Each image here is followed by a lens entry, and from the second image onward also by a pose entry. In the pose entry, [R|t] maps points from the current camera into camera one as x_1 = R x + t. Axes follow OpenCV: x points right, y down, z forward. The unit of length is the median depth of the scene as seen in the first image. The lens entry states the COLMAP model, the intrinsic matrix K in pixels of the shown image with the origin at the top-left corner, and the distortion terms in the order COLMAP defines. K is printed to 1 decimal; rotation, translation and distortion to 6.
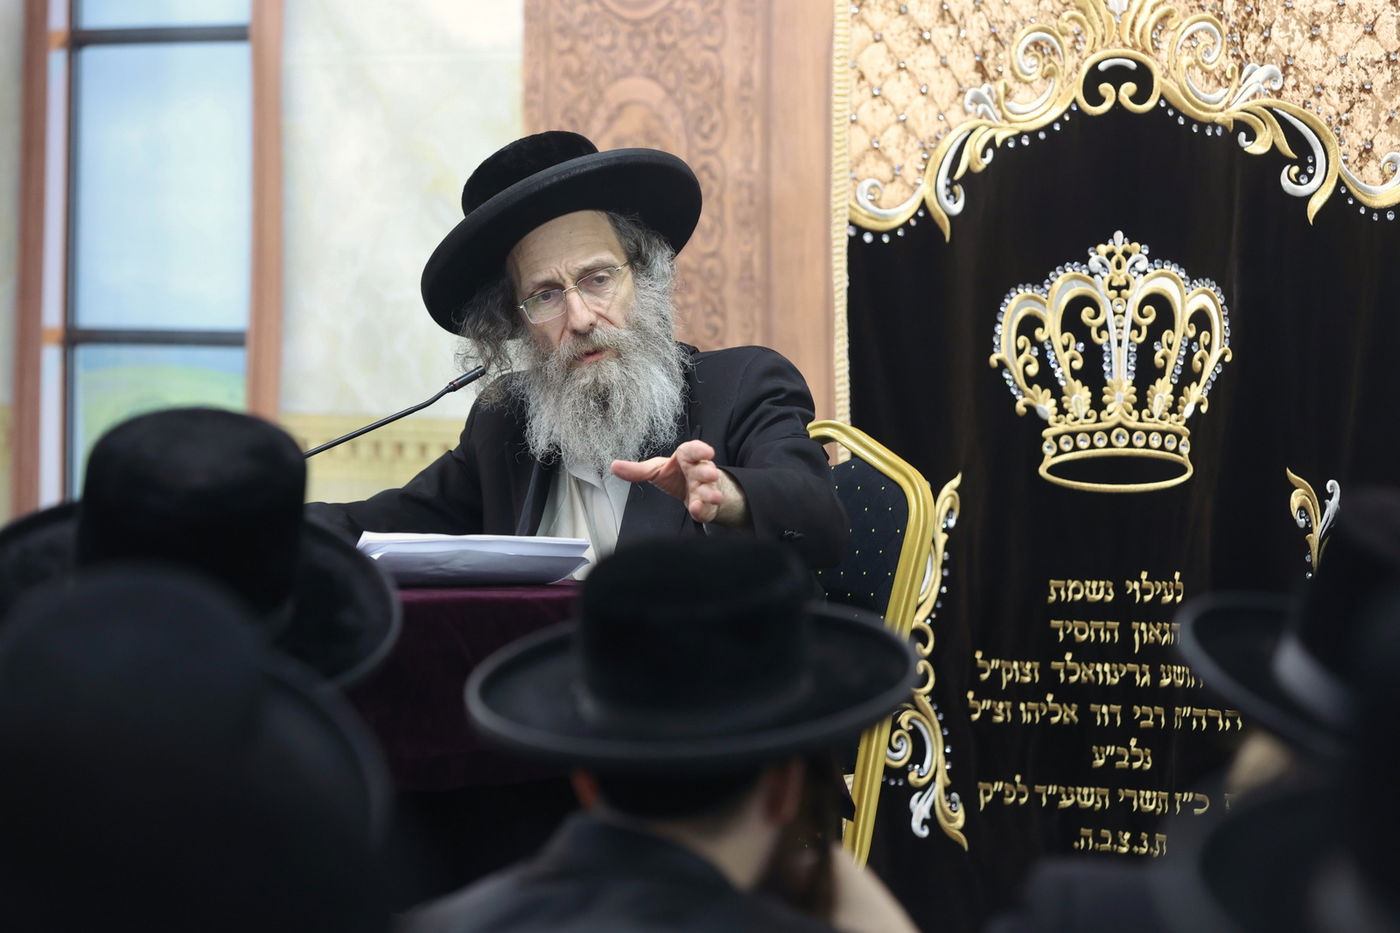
lens RADIAL K [[5831.7, 0, 700.0], [0, 5831.7, 466.5], [0, 0, 1]] dist [0.173452, 0.179495]
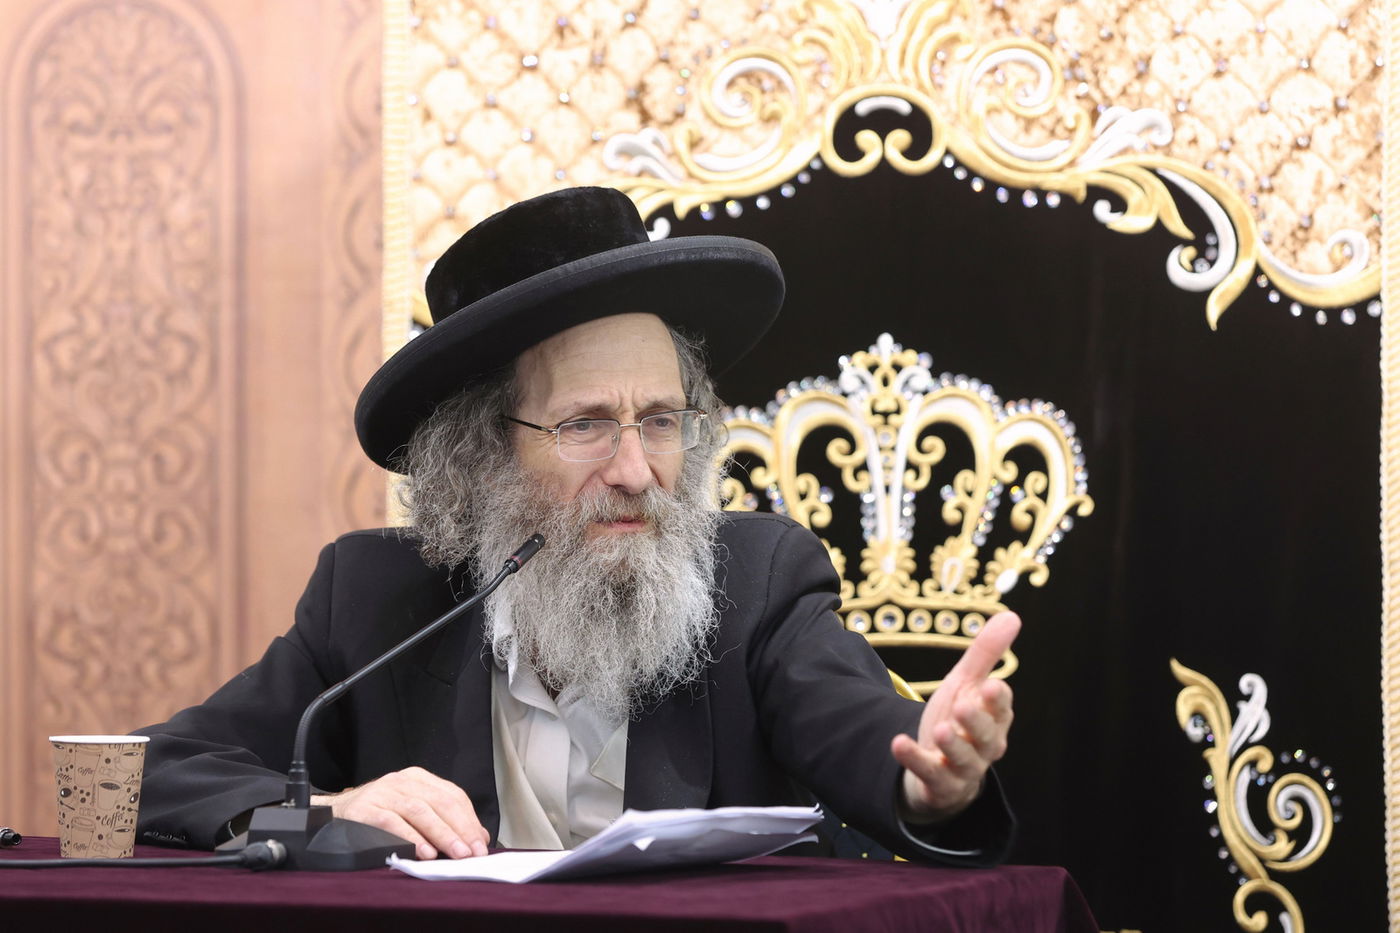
lens RADIAL K [[5831.7, 0, 700.0], [0, 5831.7, 466.5], [0, 0, 1]] dist [0.173452, 0.179495]
pose [[0.888844, -0.006594, 0.458163, -0.281443], [0.013667, 0.999833, -0.012124, -0.015515], [-0.458006, 0.017038, 0.888786, 0.366365]]
